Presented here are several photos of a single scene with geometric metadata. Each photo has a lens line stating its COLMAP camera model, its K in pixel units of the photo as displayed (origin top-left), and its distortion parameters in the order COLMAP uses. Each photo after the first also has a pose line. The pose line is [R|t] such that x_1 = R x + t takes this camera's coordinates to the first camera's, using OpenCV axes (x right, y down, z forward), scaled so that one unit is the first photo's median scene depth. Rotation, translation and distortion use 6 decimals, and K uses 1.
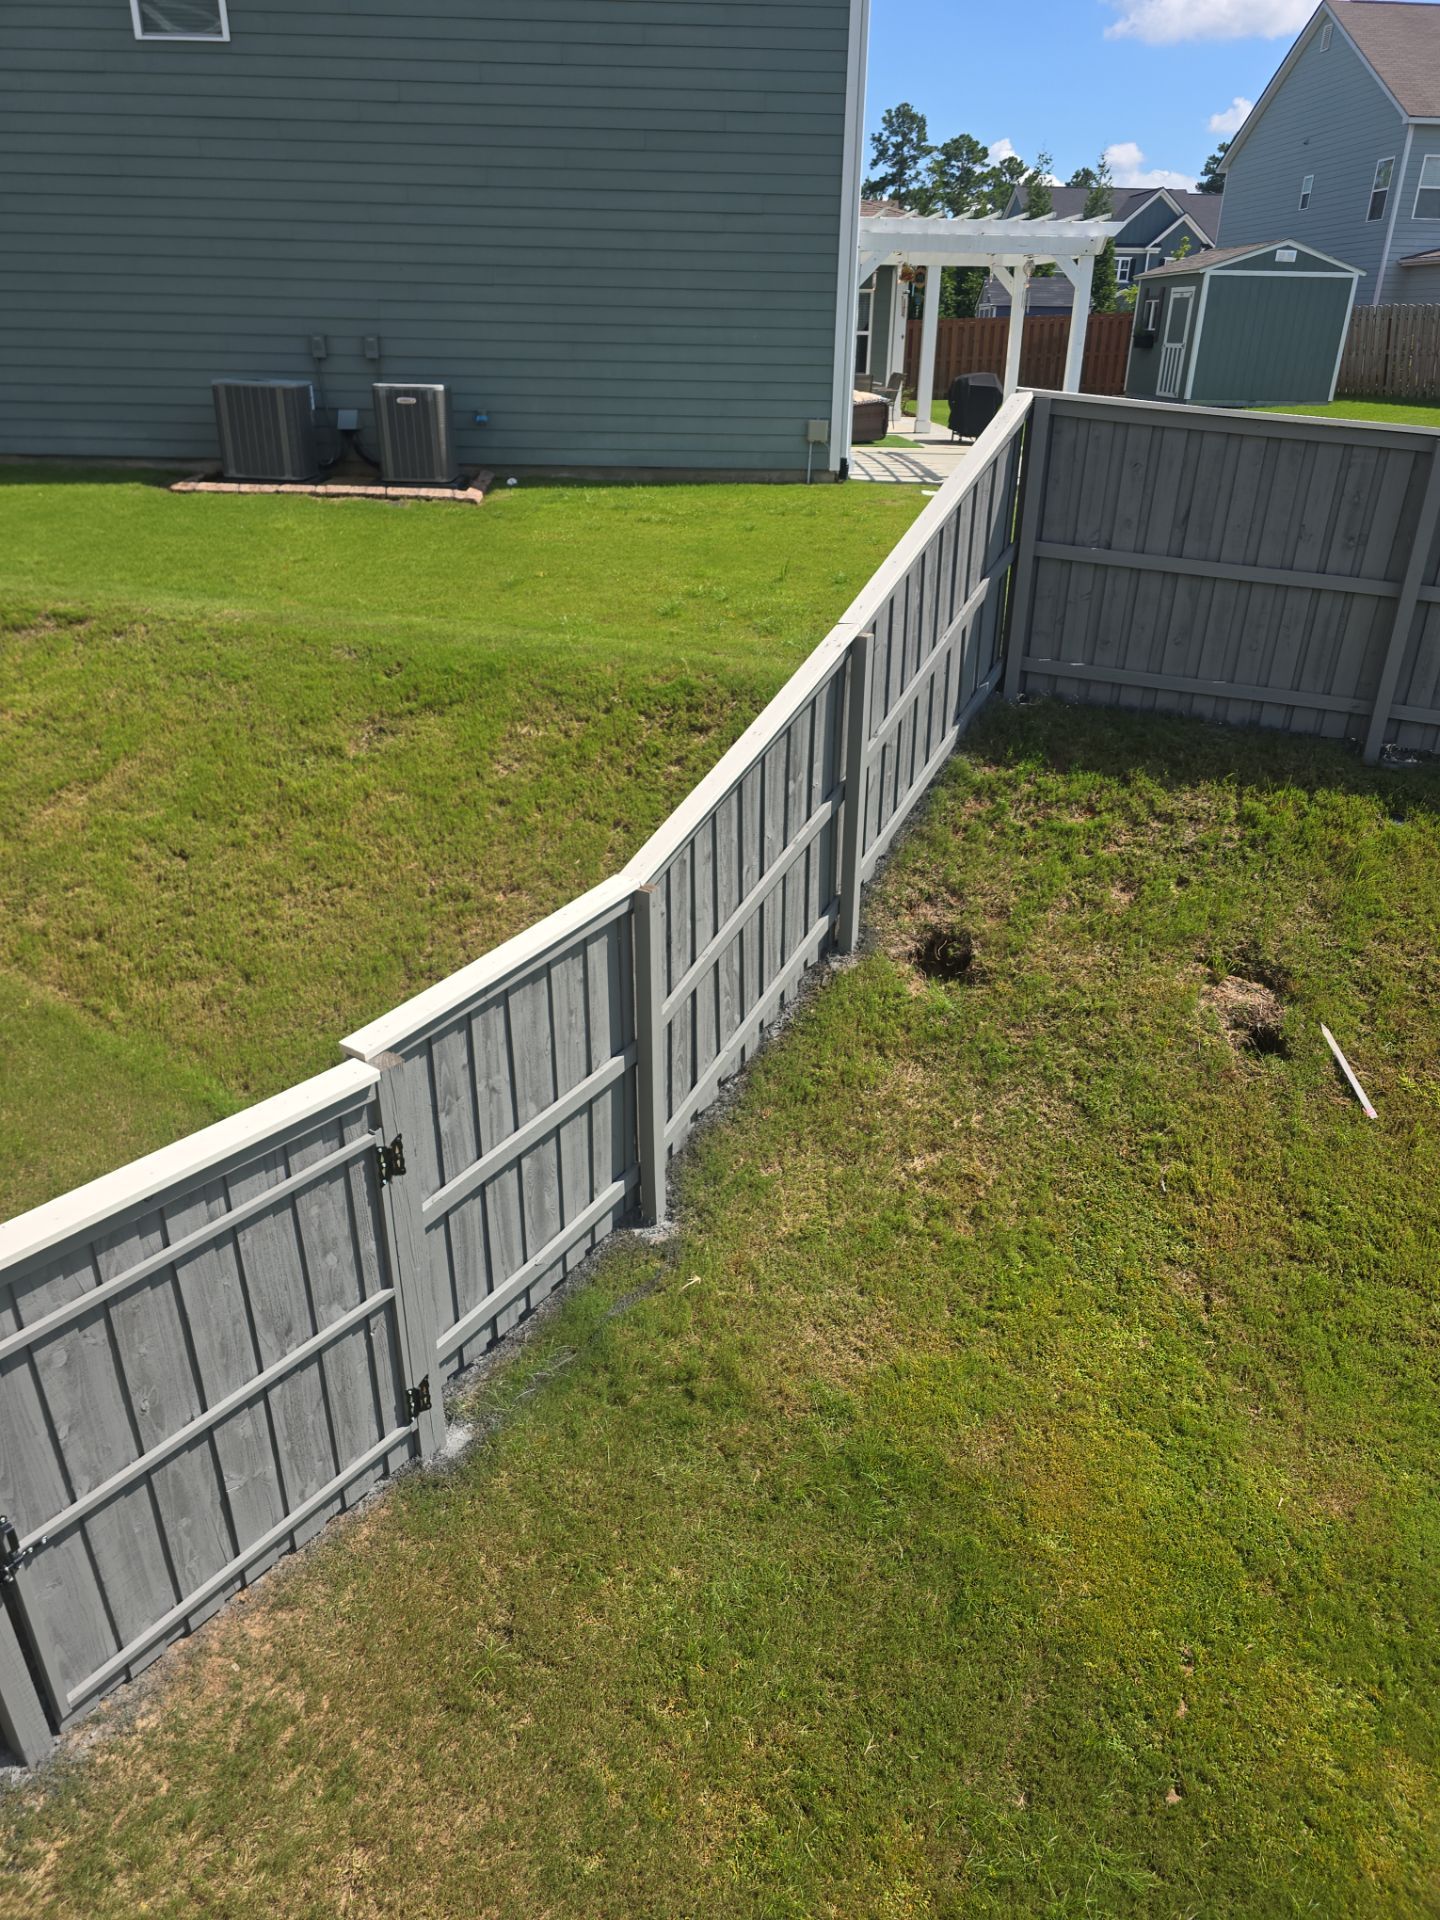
lens RADIAL K [[1230.6, 0, 720.4], [0, 1230.6, 958.3], [0, 0, 1]] dist [0.009468, 0.001026]
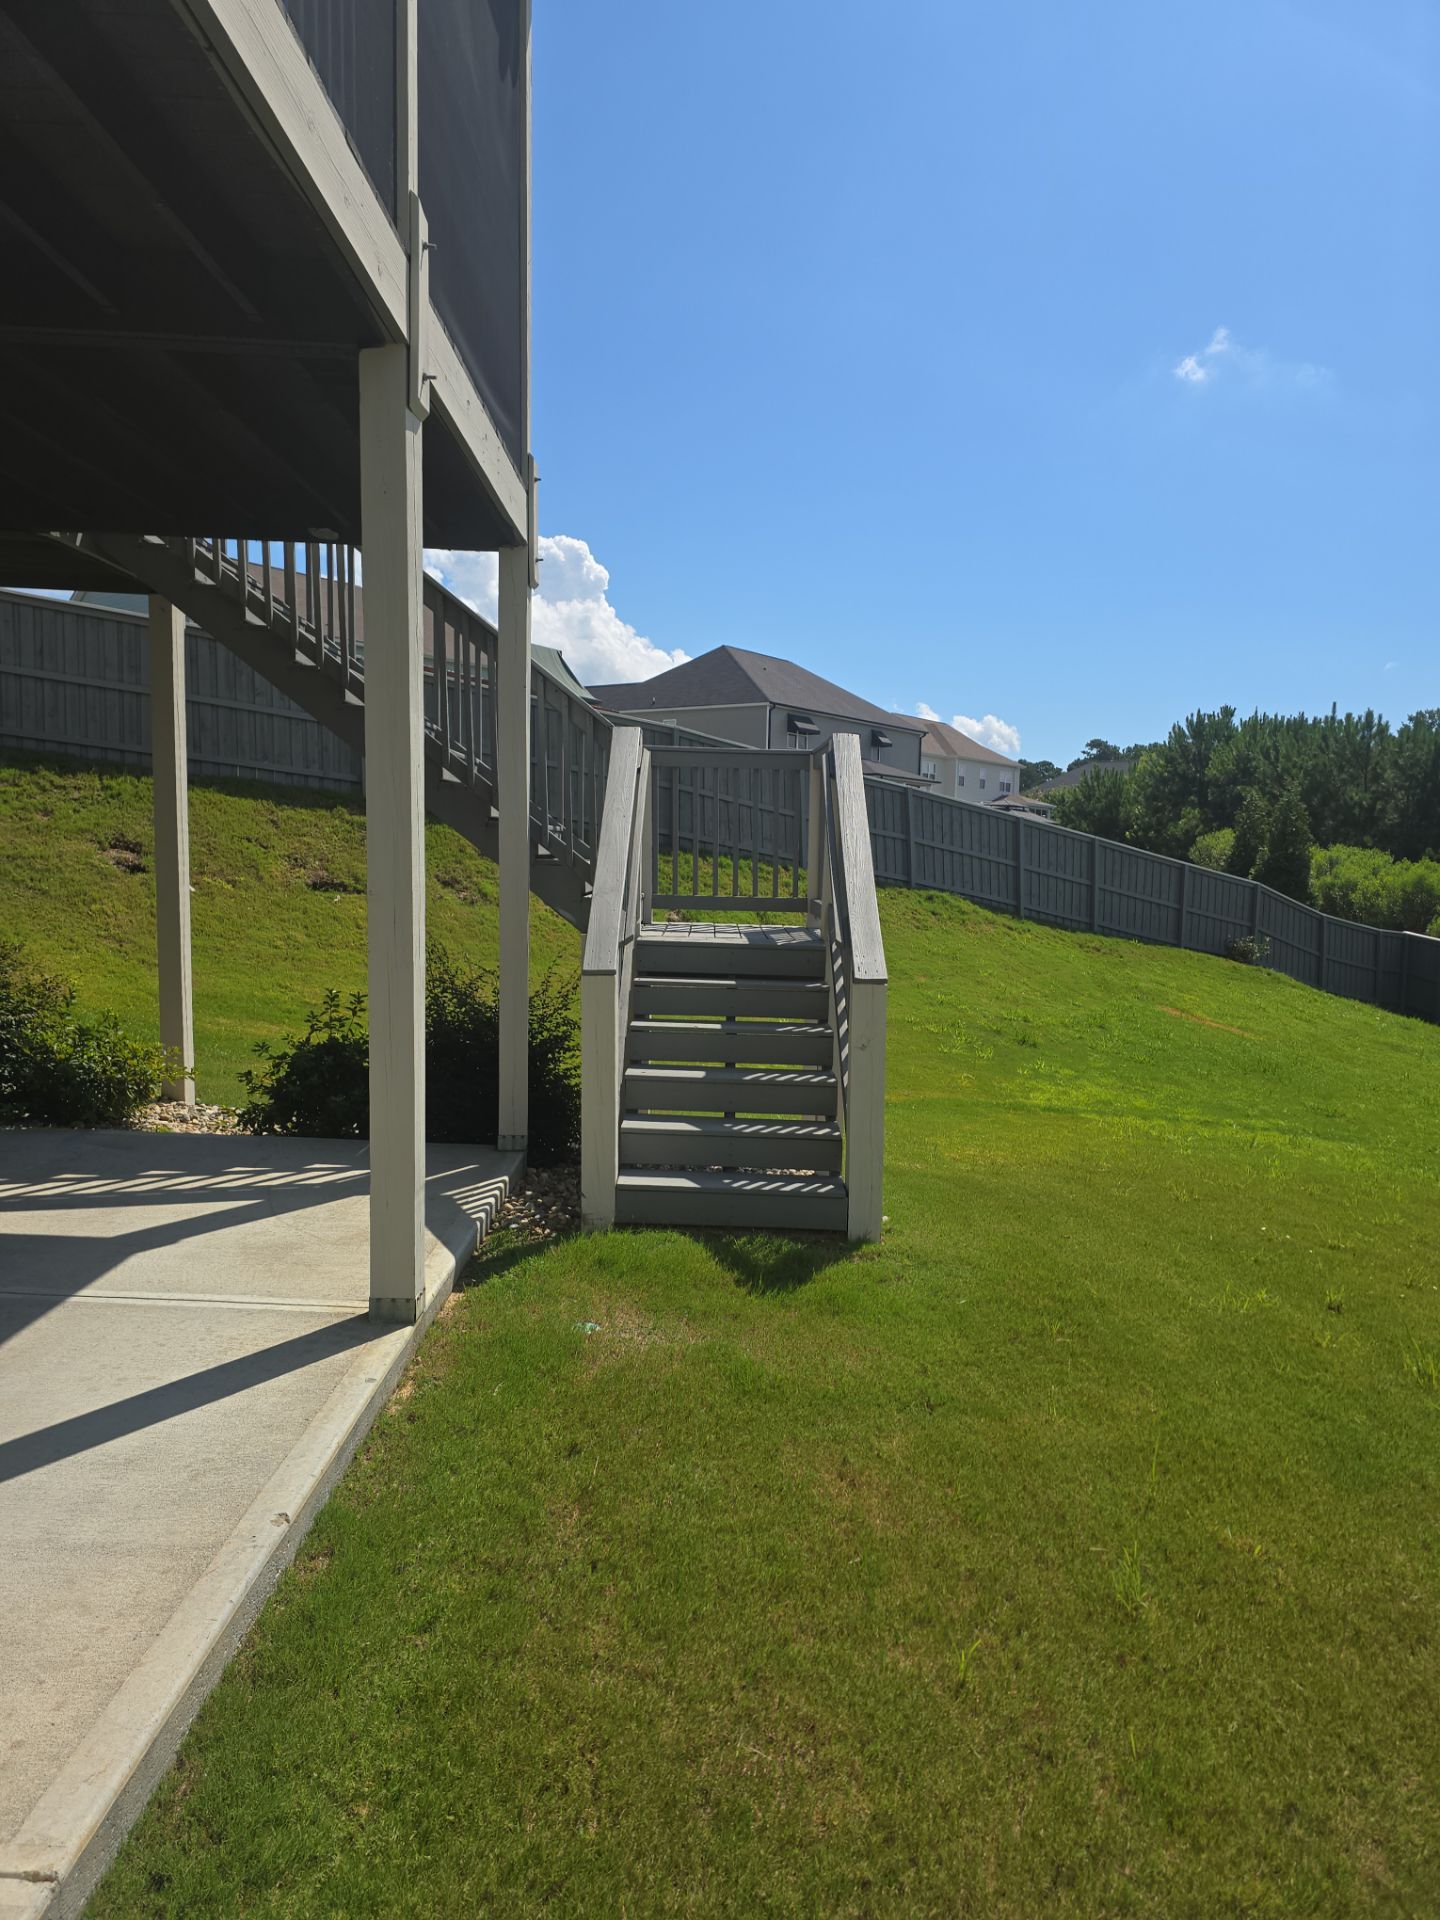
lens RADIAL K [[1230.6, 0, 718.6], [0, 1230.6, 960.4], [0, 0, 1]] dist [0.009468, 0.001026]
pose [[0.684024, -0.057911, 0.727157, -0.326675], [0.310340, 0.925234, -0.218246, 0.837404], [-0.660152, 0.374952, 0.650854, -0.763037]]
